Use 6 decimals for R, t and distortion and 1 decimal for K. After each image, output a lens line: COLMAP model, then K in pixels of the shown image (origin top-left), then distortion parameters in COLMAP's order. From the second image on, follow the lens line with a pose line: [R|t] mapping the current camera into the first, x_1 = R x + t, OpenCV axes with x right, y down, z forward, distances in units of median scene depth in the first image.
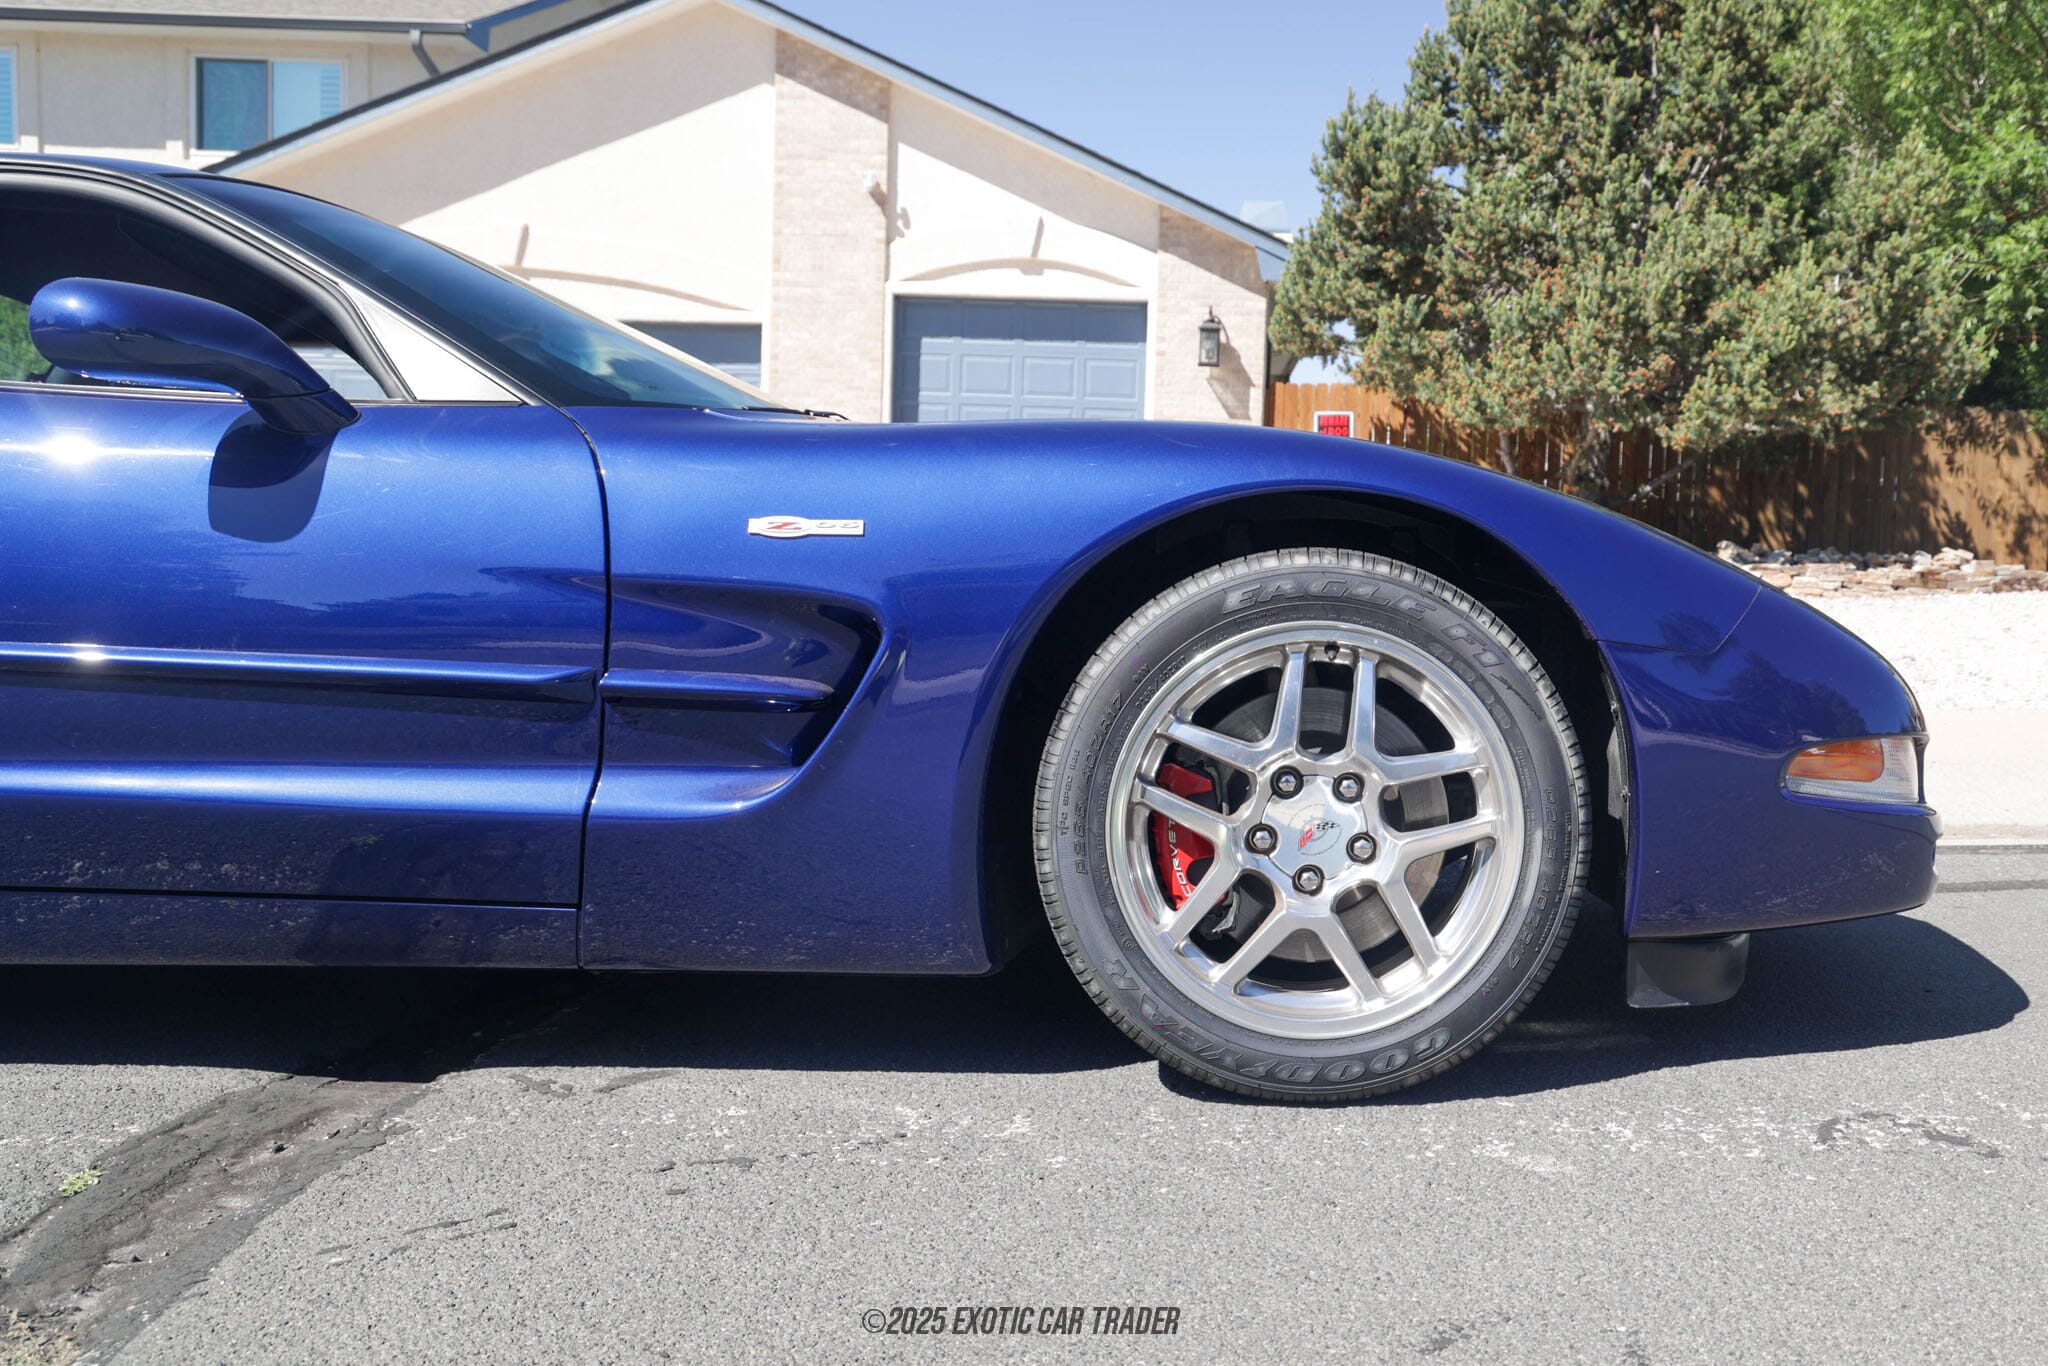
lens RADIAL K [[2672.5, 0, 1032.5], [0, 2672.5, 664.6], [0, 0, 1]] dist [-0.078371, 0.000000]
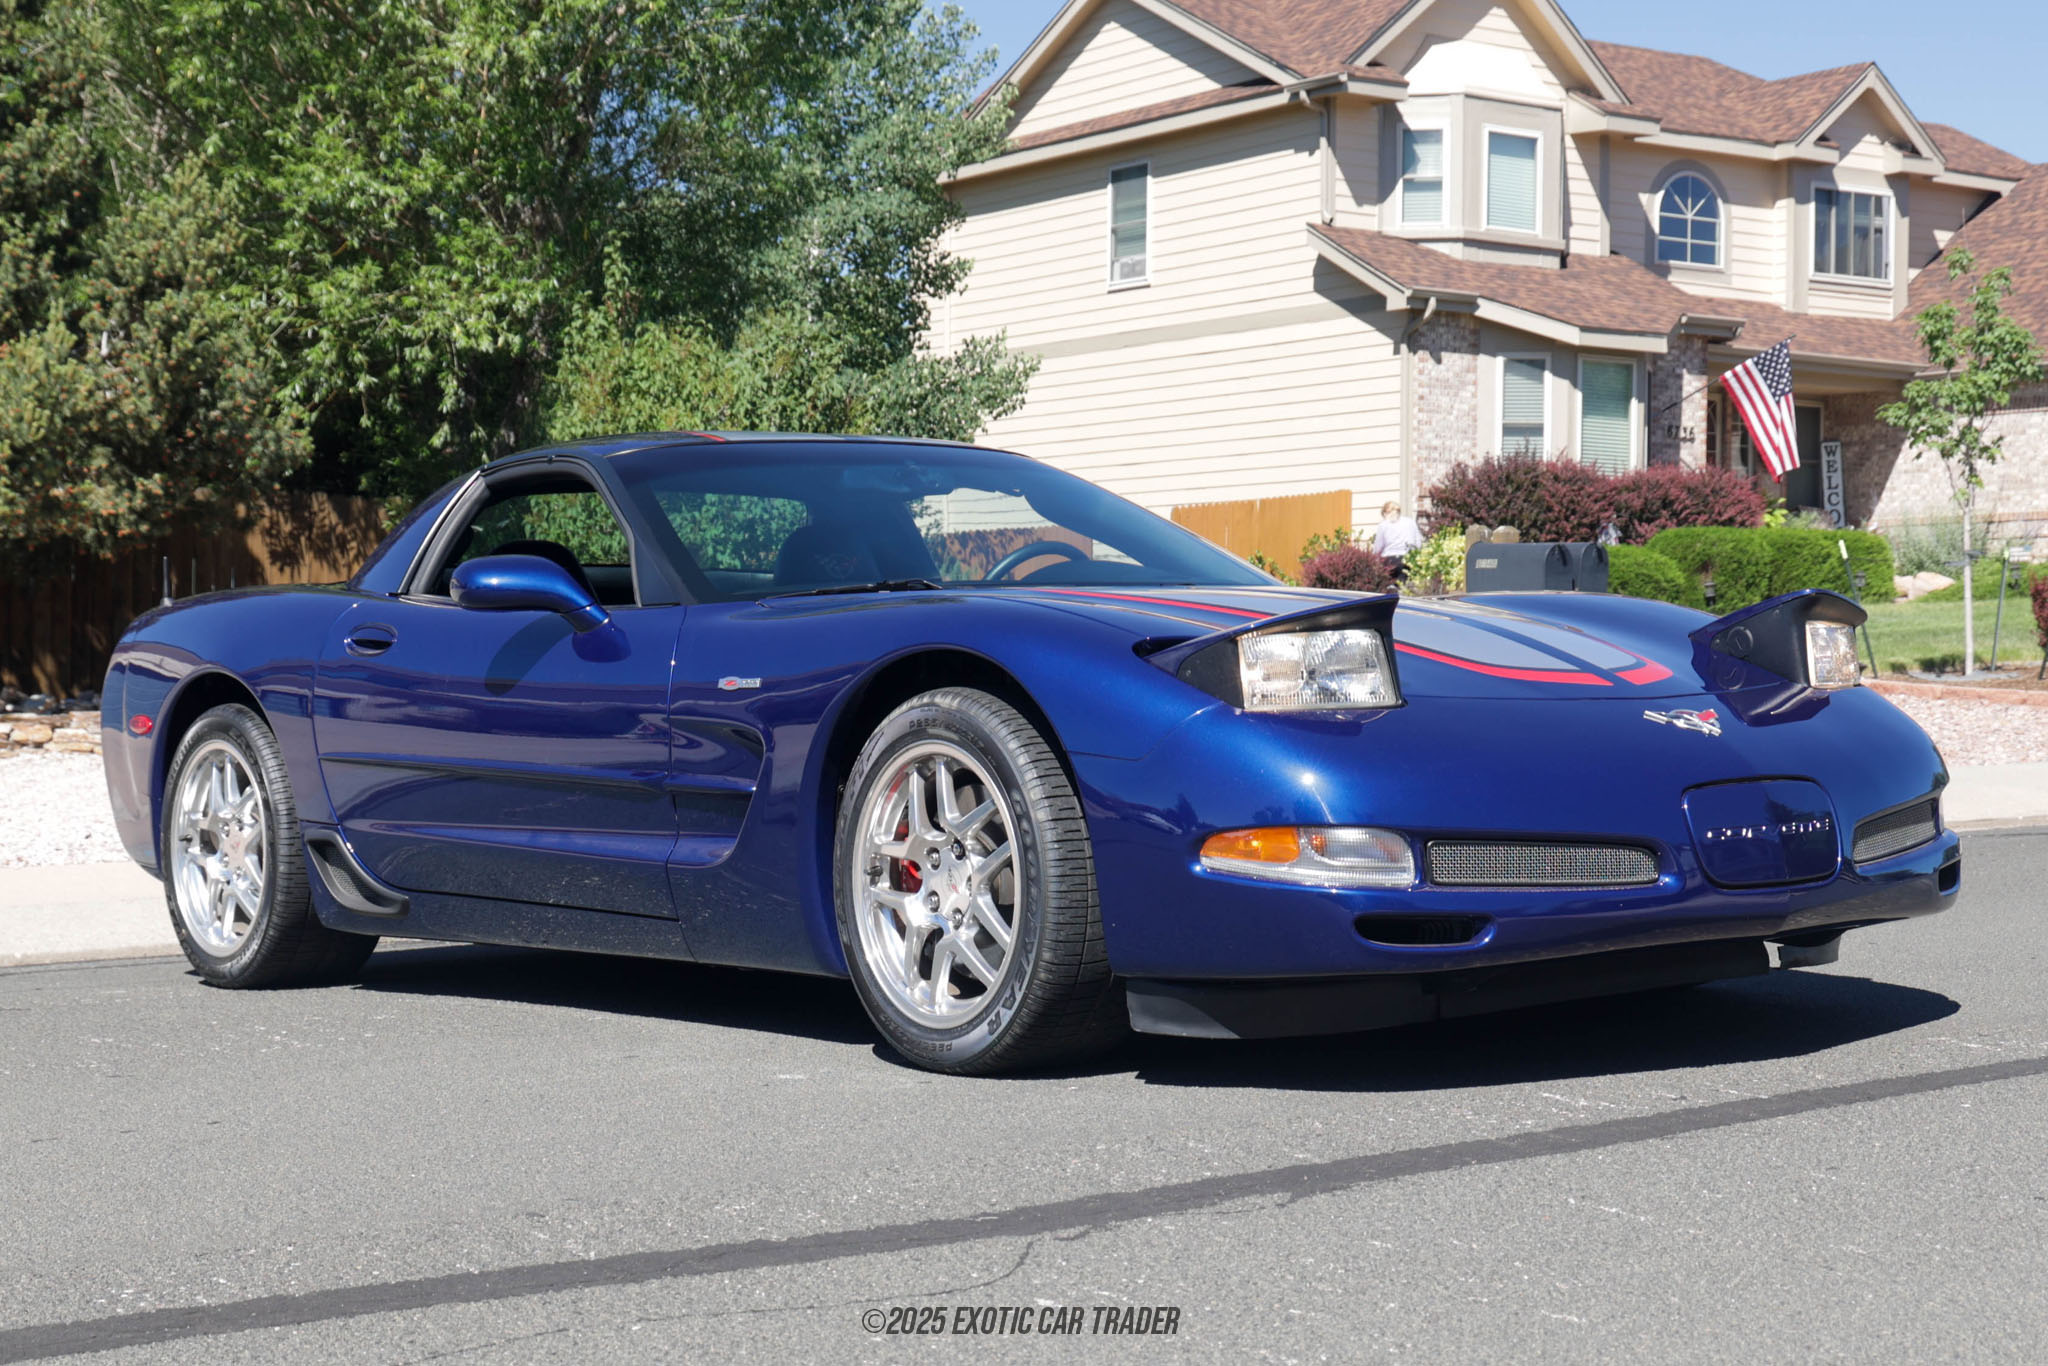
lens RADIAL K [[3151.6, 0, 1028.6], [0, 3151.6, 692.0], [0, 0, 1]] dist [-0.018414, 0.000000]
pose [[0.834181, -0.027457, 0.550807, 0.029898], [0.051699, 0.998255, -0.028536, -0.005213], [-0.549062, 0.052280, 0.834145, 0.127643]]
